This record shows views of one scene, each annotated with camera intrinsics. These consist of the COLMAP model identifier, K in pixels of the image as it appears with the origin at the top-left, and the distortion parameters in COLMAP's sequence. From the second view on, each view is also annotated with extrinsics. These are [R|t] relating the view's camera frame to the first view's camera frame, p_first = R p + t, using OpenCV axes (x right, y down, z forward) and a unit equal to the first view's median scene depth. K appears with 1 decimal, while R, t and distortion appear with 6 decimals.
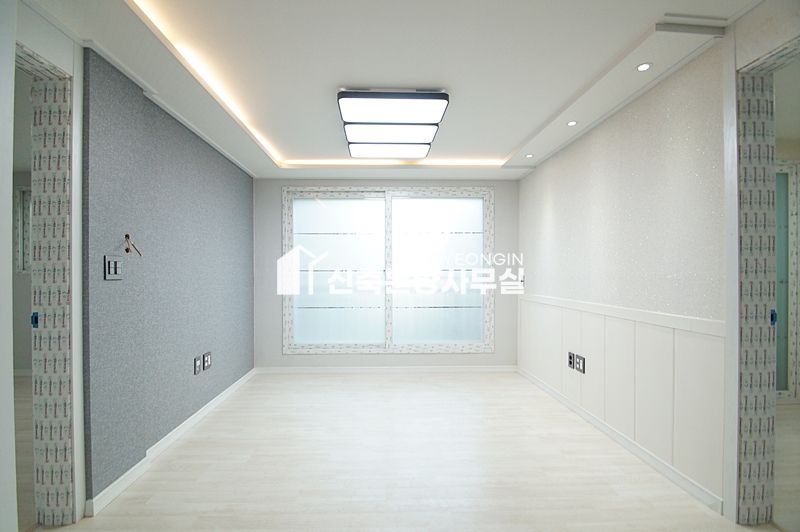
lens RADIAL K [[350.0, 0, 389.4], [0, 350.0, 273.3], [0, 0, 1]] dist [0.002022, -0.007244]
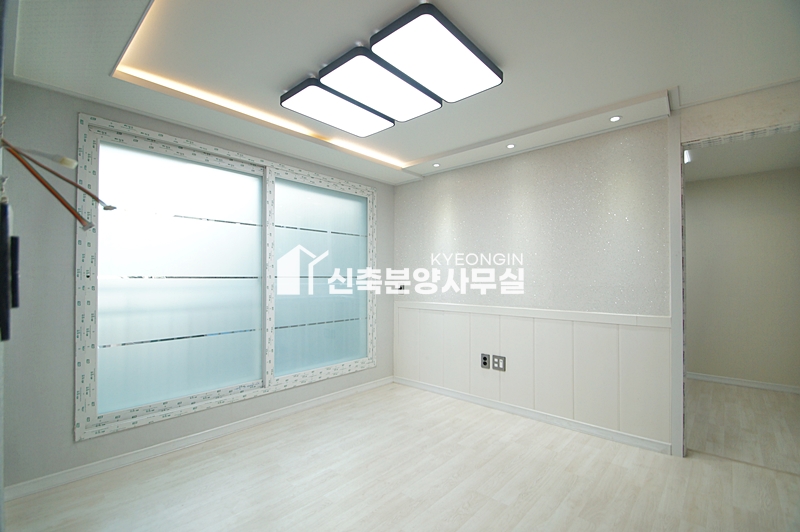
lens RADIAL K [[350.0, 0, 389.8], [0, 350.0, 272.6], [0, 0, 1]] dist [0.002022, -0.007244]
pose [[0.705694, 0.013882, 0.708381, -0.465378], [-0.001944, 0.999842, -0.017657, -0.006948], [-0.708515, 0.011083, 0.705609, 0.437614]]
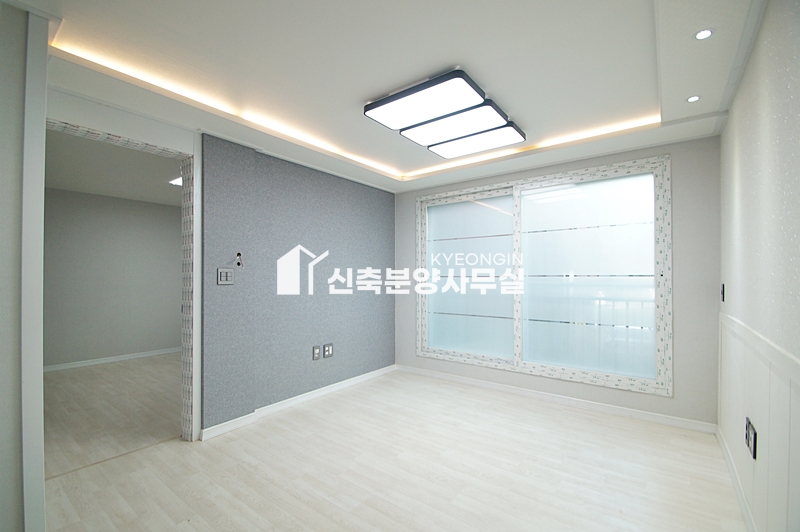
lens RADIAL K [[350.0, 0, 396.3], [0, 350.0, 273.5], [0, 0, 1]] dist [0.002022, -0.007244]
pose [[0.779117, -0.005345, -0.626856, 0.425138], [-0.000685, 0.999956, -0.009377, -0.008738], [0.626879, 0.007735, 0.779079, 0.185269]]
